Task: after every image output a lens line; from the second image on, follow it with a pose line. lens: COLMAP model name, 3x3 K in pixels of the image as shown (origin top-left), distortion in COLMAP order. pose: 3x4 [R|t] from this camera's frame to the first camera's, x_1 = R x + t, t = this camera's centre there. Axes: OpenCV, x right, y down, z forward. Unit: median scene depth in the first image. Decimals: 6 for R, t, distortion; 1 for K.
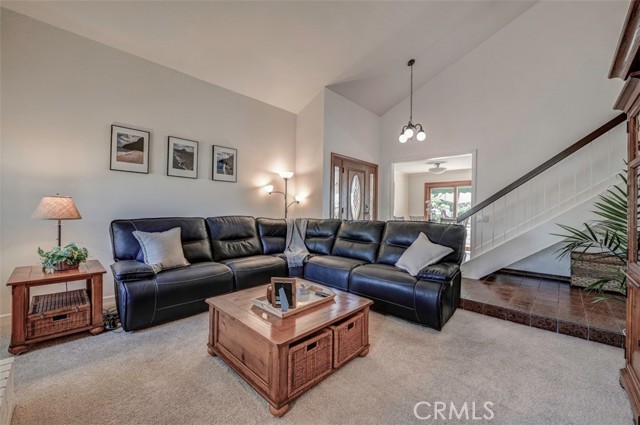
lens RADIAL K [[257.9, 0, 319.7], [0, 257.9, 209.1], [0, 0, 1]] dist [-0.006777, -0.000305]
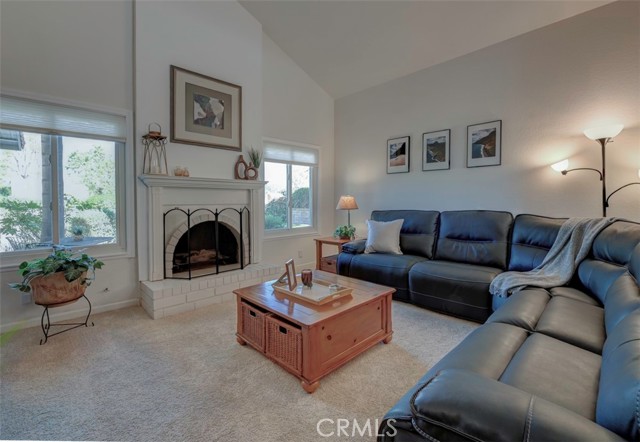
lens RADIAL K [[275.6, 0, 322.5], [0, 275.6, 206.7], [0, 0, 1]] dist [-0.002604, -0.000343]
pose [[-0.017601, 0.002190, -0.999843, 0.528128], [0.005977, 0.999980, 0.002085, 0.012190], [0.999827, -0.005939, -0.017614, 0.568645]]
